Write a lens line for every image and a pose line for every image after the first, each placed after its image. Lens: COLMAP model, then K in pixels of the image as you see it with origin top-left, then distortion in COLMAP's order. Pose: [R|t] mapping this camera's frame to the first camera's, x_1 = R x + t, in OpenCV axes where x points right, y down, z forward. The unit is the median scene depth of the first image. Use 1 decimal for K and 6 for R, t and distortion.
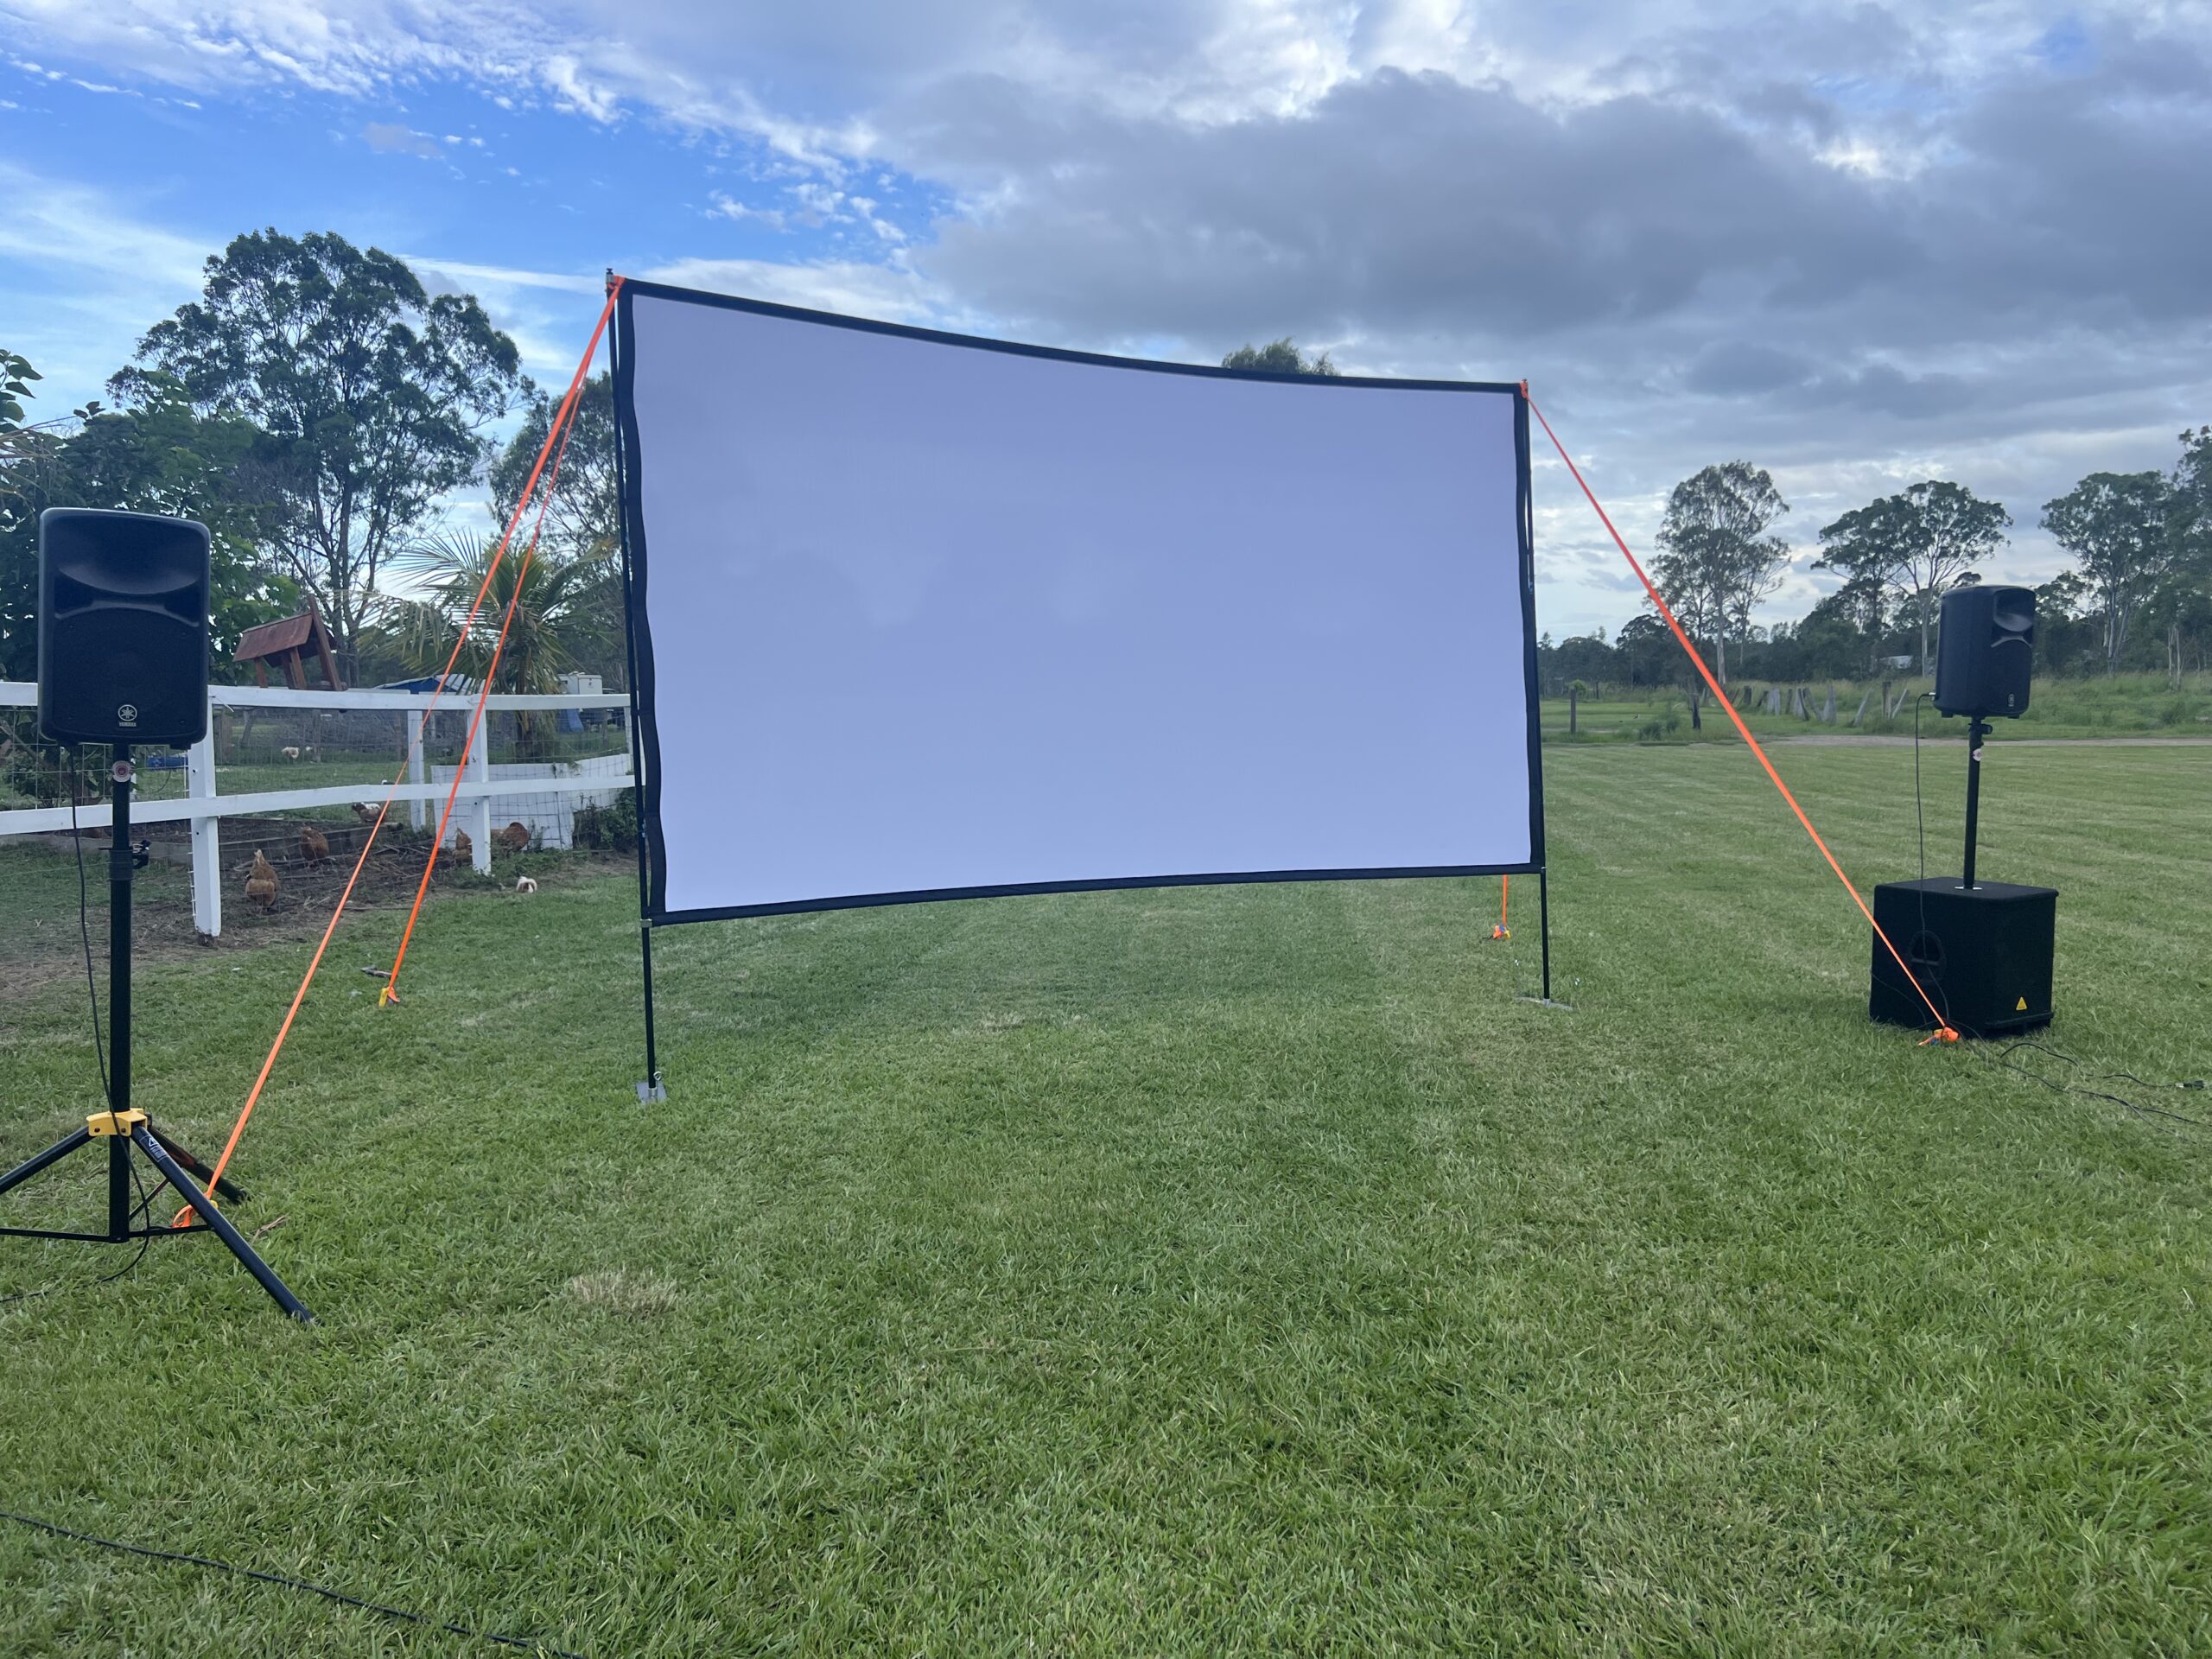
lens RADIAL K [[1659.0, 0, 1106.0], [0, 1659.0, 783.9], [0, 0, 1]] dist [0.005609, 0.000732]
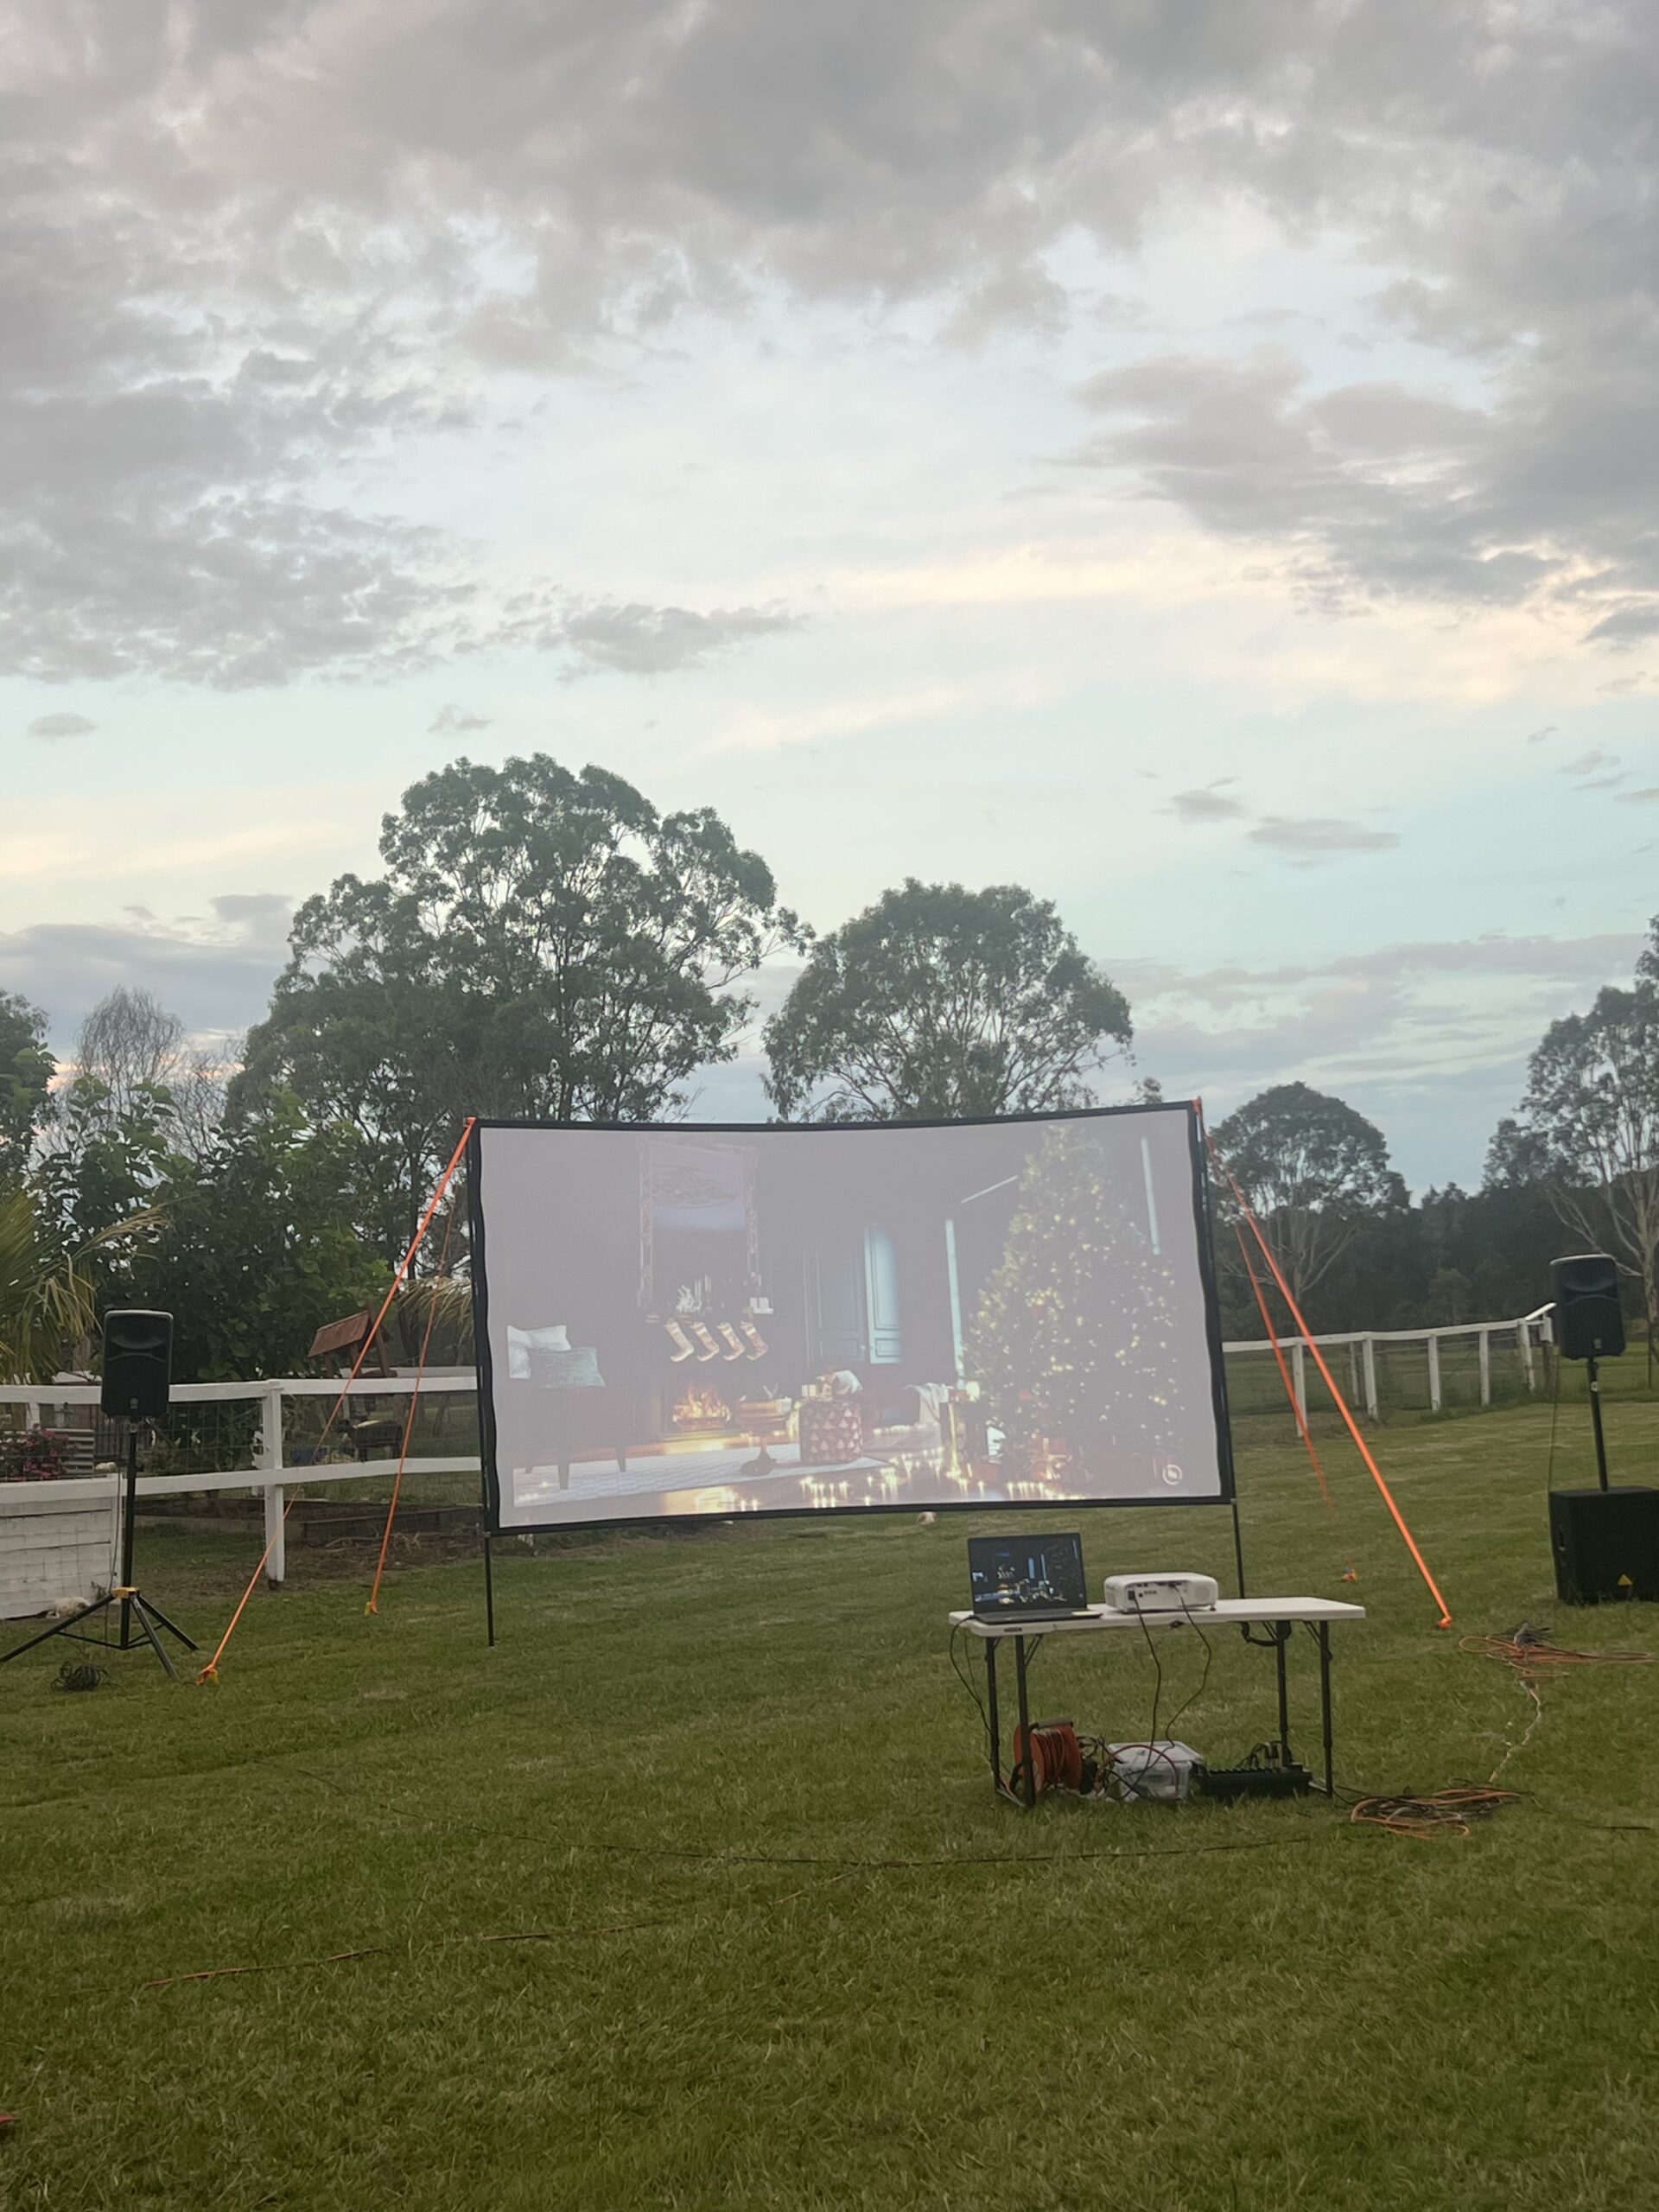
lens RADIAL K [[3022.9, 0, 830.1], [0, 3022.9, 1103.9], [0, 0, 1]] dist [0.181093, -0.695225]
pose [[0.929678, -0.065473, -0.362509, 0.142048], [0.020072, 0.991620, -0.127621, 0.007455], [0.367827, 0.111370, 0.923201, -0.202351]]
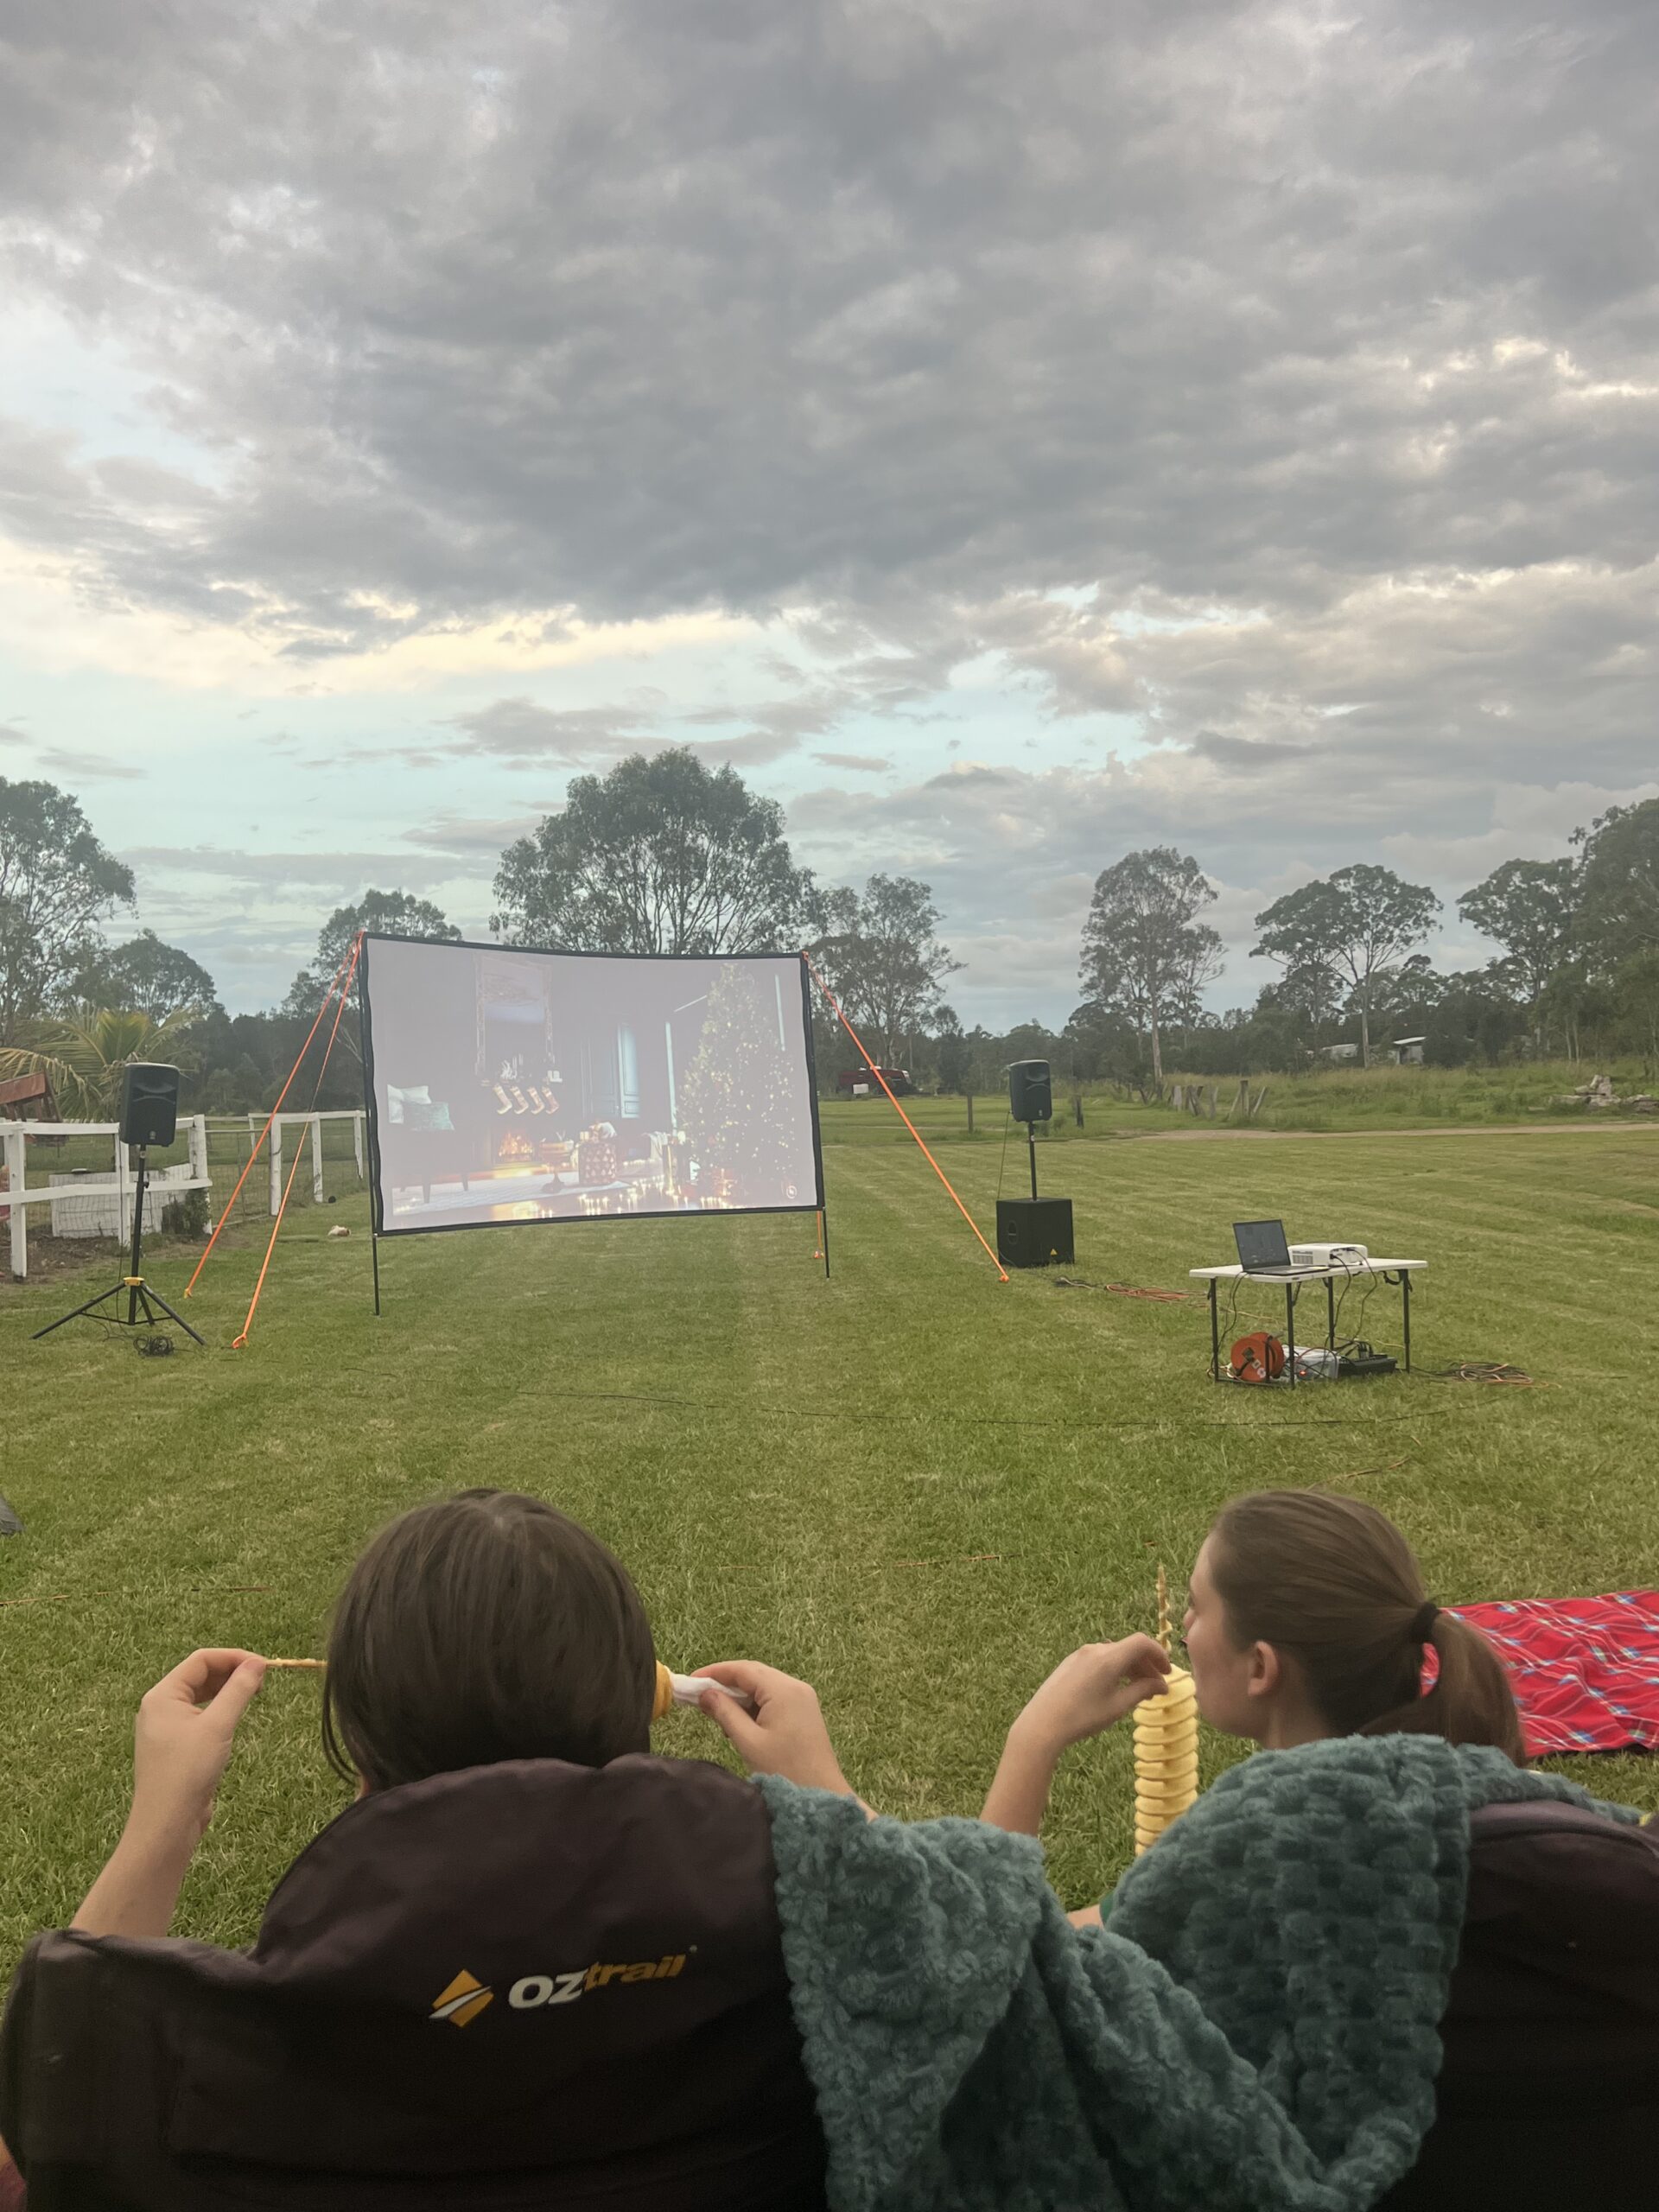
lens RADIAL K [[1984.4, 0, 830.2], [0, 1984.4, 1108.7], [0, 0, 1]] dist [0.018567, 0.005096]
pose [[0.985260, -0.017191, 0.170197, -0.018349], [0.025066, 0.998707, -0.044229, 0.006829], [-0.169217, 0.047843, 0.984417, -0.212606]]
